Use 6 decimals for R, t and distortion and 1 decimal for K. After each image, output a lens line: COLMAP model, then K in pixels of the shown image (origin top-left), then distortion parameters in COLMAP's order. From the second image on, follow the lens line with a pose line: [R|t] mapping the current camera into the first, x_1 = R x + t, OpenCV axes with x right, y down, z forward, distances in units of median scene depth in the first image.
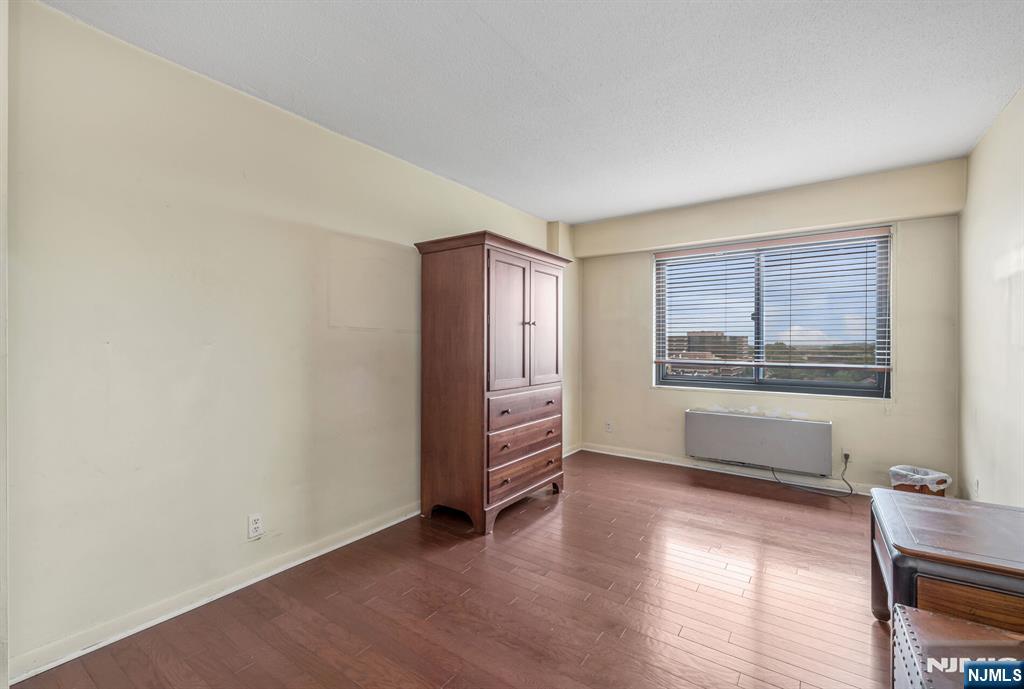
lens RADIAL K [[452.3, 0, 513.5], [0, 452.3, 339.4], [0, 0, 1]] dist [-0.000197, -0.000263]
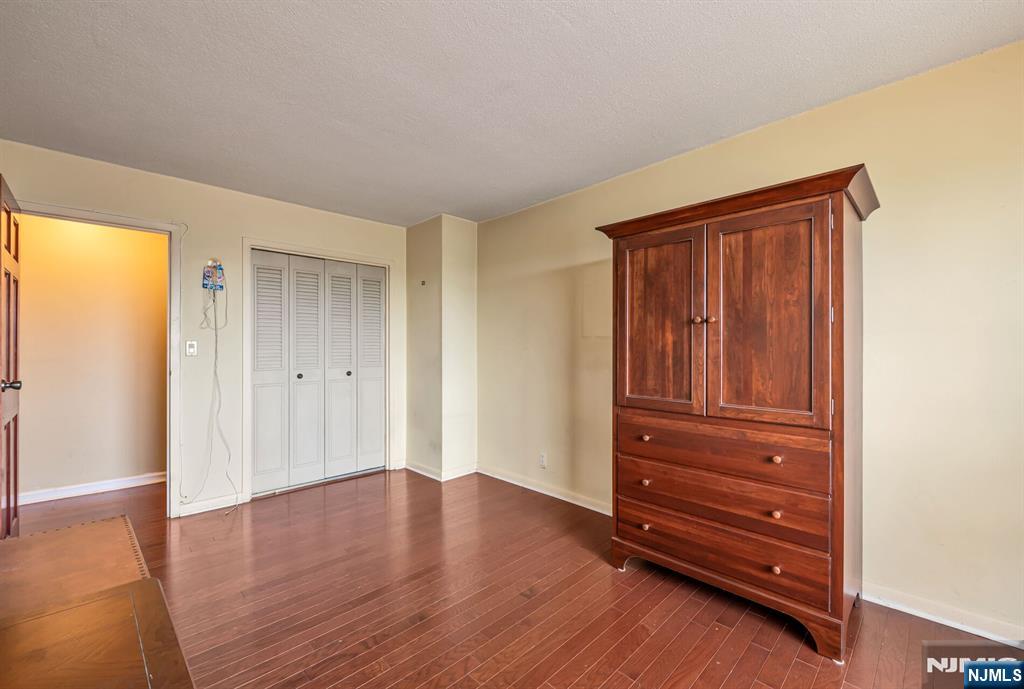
lens RADIAL K [[418.4, 0, 512.0], [0, 418.4, 344.5], [0, 0, 1]] dist [-0.000331, -0.000065]
pose [[-0.172176, -0.004212, -0.985057, 0.681175], [0.002152, 0.999987, -0.004652, 0.000700], [0.985064, -0.002921, -0.172165, 0.826105]]
